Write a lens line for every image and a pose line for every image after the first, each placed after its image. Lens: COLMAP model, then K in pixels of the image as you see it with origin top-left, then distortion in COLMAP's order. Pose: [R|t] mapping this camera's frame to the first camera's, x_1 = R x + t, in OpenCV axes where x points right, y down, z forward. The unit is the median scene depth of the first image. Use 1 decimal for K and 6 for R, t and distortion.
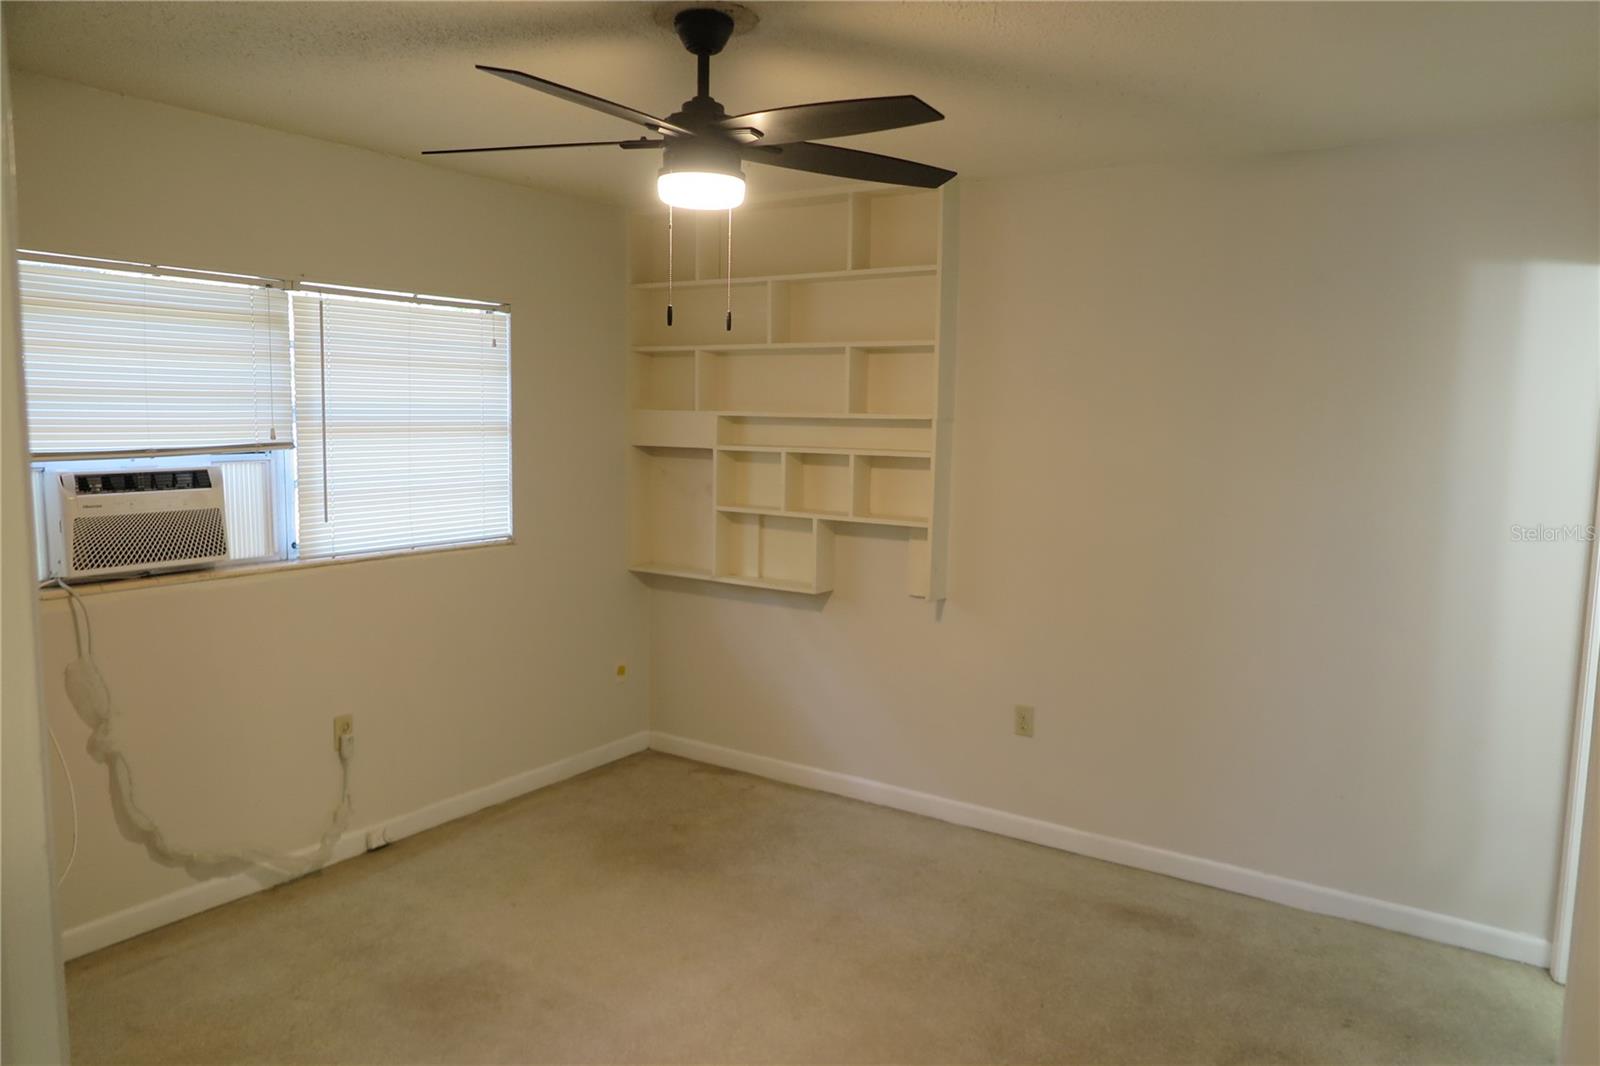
lens RADIAL K [[1108.4, 0, 801.2], [0, 1108.4, 524.8], [0, 0, 1]] dist [-0.001661, 0.006726]
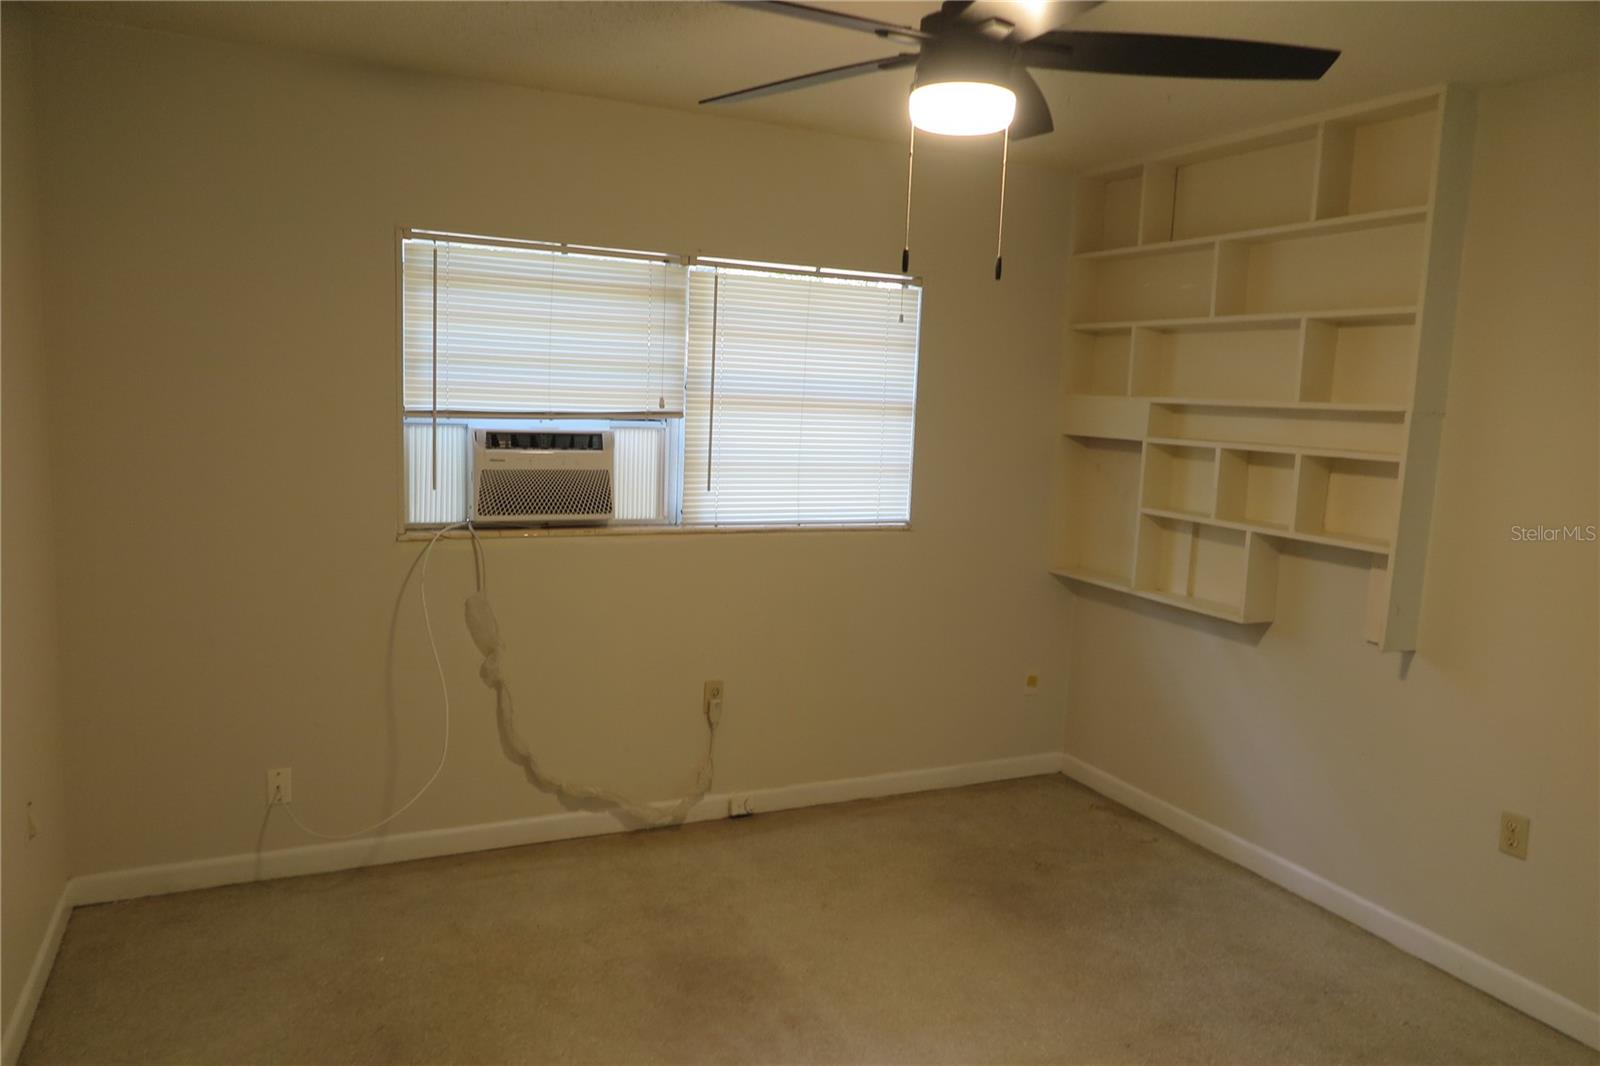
lens RADIAL K [[1108.4, 0, 801.2], [0, 1108.4, 524.8], [0, 0, 1]] dist [-0.001661, 0.006726]
pose [[0.858410, 0.082819, -0.506234, 0.159228], [-0.082629, 0.996318, 0.022885, -0.001865], [0.506265, 0.022185, 0.862093, 0.149131]]
